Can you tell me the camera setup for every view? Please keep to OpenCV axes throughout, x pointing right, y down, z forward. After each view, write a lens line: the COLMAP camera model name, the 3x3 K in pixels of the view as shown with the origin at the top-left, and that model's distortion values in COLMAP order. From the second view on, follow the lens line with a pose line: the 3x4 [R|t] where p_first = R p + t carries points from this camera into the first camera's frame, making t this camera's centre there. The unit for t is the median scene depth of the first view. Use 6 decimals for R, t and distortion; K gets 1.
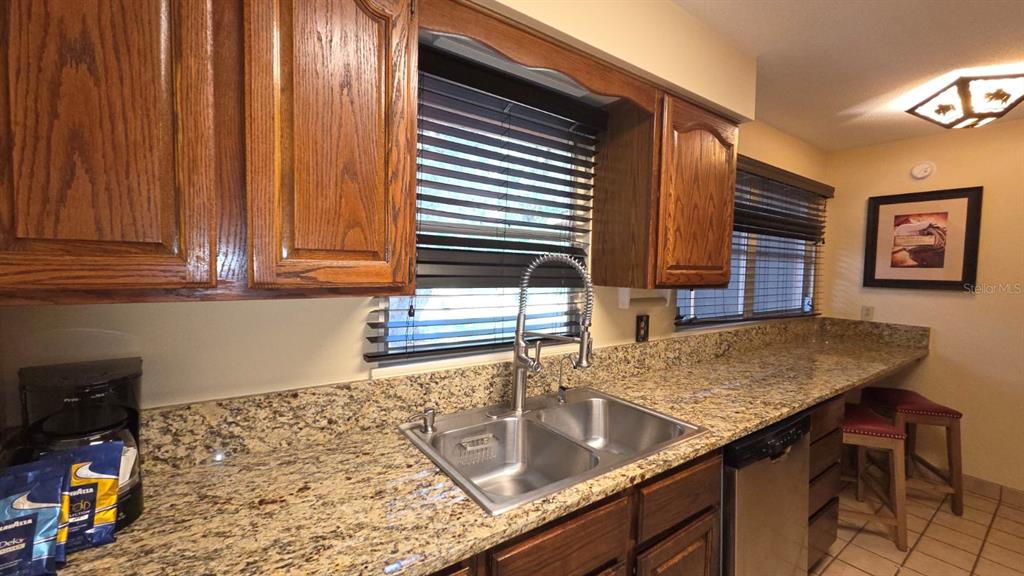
lens RADIAL K [[416.7, 0, 513.8], [0, 416.7, 287.1], [0, 0, 1]] dist [0.001176, -0.000430]
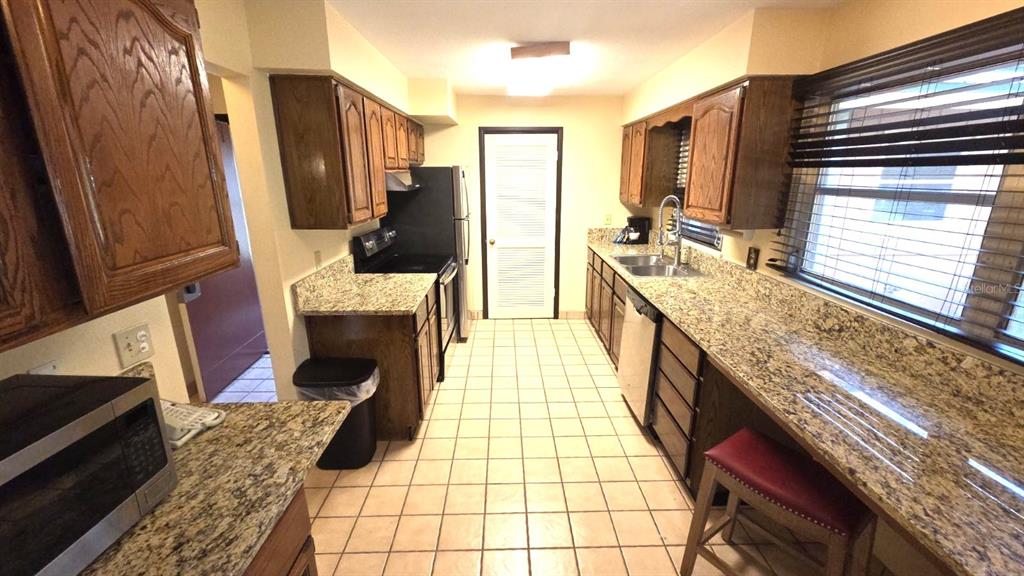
lens RADIAL K [[416.7, 0, 513.8], [0, 416.7, 287.1], [0, 0, 1]] dist [0.001176, -0.000430]
pose [[-0.569925, 0.197018, -0.797728, 1.717655], [-0.048537, 0.961063, 0.272034, -0.121561], [0.820262, 0.193759, -0.538171, 1.097740]]
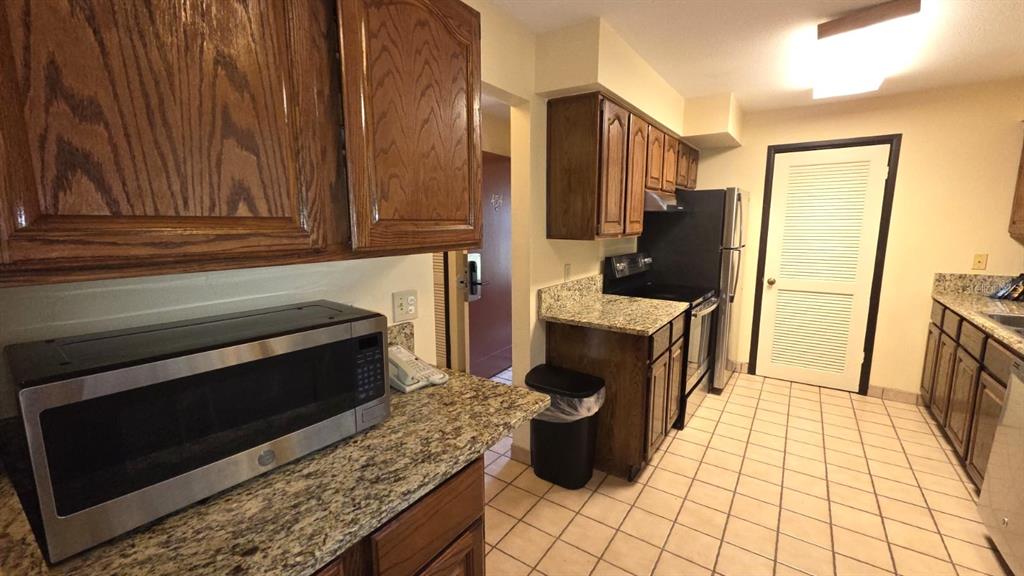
lens RADIAL K [[416.7, 0, 513.8], [0, 416.7, 287.1], [0, 0, 1]] dist [0.001176, -0.000430]
pose [[-0.944451, 0.031242, -0.327163, 1.650176], [-0.033904, 0.980898, 0.191545, -0.056499], [0.326898, 0.191998, -0.925351, 1.087126]]
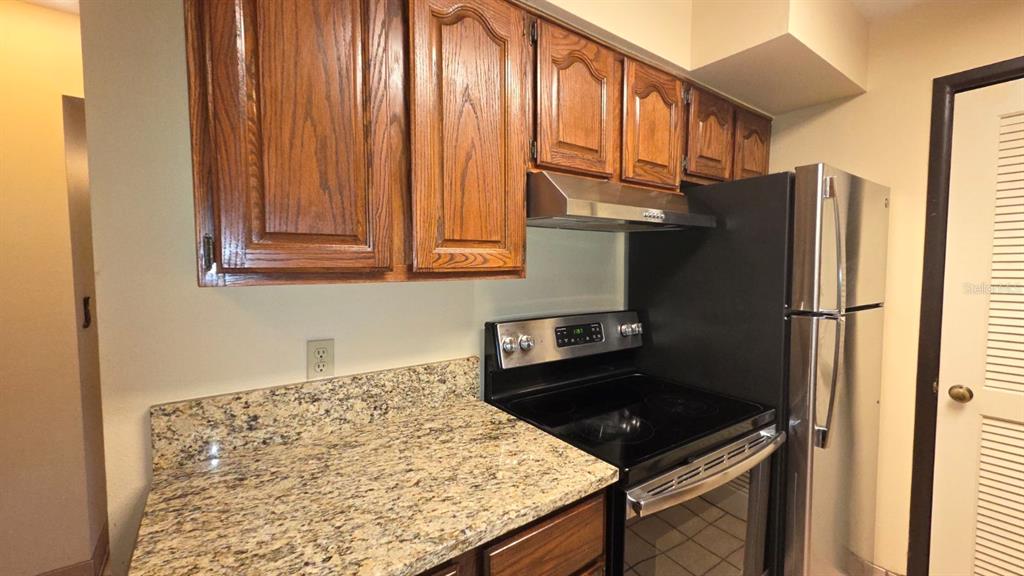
lens RADIAL K [[416.7, 0, 513.8], [0, 416.7, 287.1], [0, 0, 1]] dist [0.001176, -0.000430]
pose [[-0.999713, -0.022720, -0.007605, 1.053162], [-0.023367, 0.994715, 0.099980, -0.029456], [0.005293, 0.100129, -0.994960, 0.664565]]
